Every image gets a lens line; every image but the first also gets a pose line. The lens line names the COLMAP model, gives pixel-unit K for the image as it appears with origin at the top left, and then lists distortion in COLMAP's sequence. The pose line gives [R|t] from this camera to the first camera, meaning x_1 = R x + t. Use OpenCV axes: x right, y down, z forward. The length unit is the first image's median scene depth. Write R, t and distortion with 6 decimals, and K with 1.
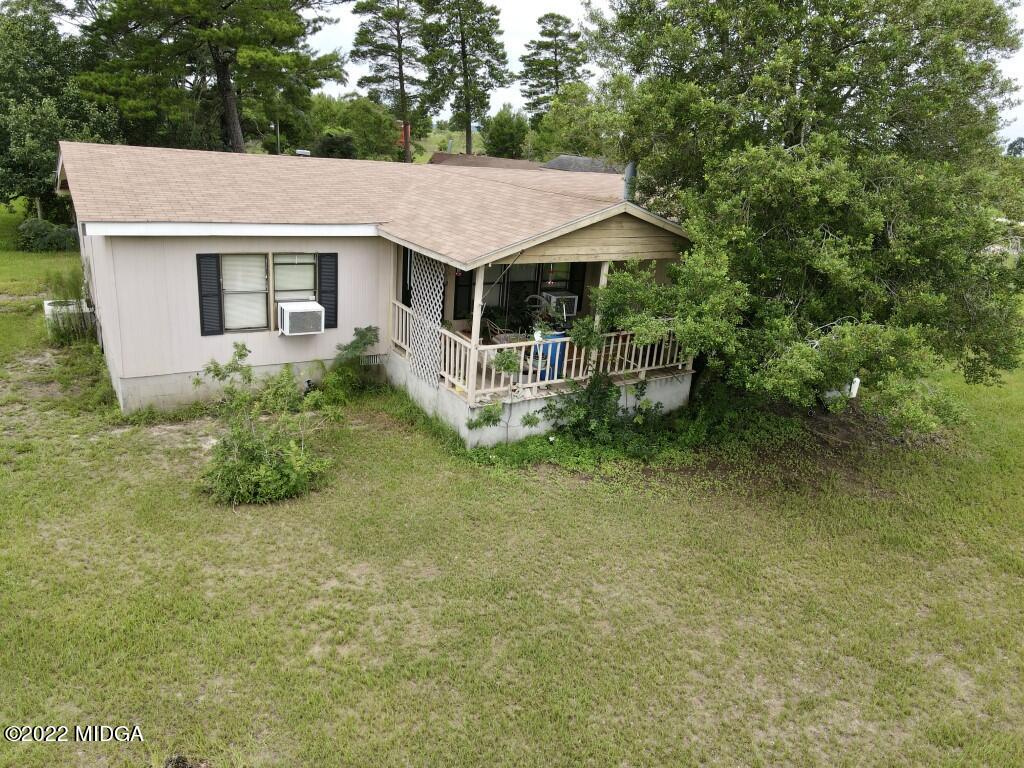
lens RADIAL K [[798.8, 0, 512.0], [0, 798.8, 384.0], [0, 0, 1]] dist [-0.000702, 0.000855]
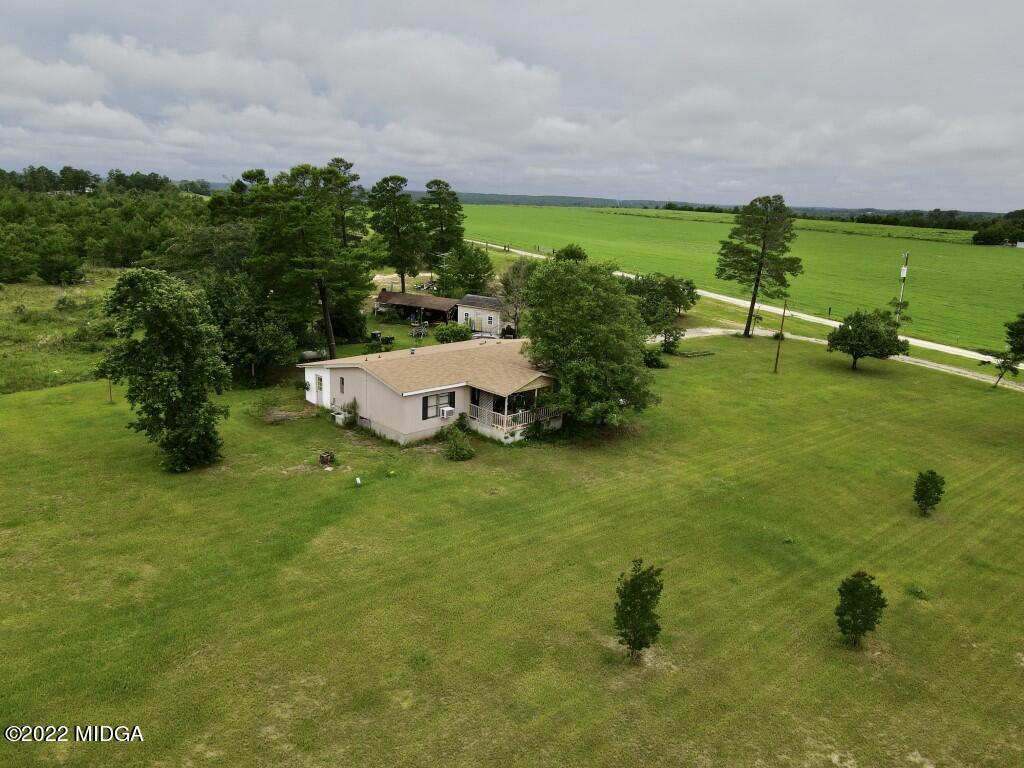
lens RADIAL K [[717.9, 0, 512.0], [0, 717.9, 384.0], [0, 0, 1]] dist [0.005867, 0.002618]
pose [[0.980423, -0.086230, 0.177019, -0.554762], [0.097600, 0.993618, -0.056548, -0.003522], [-0.171013, 0.072718, 0.982582, -2.126091]]
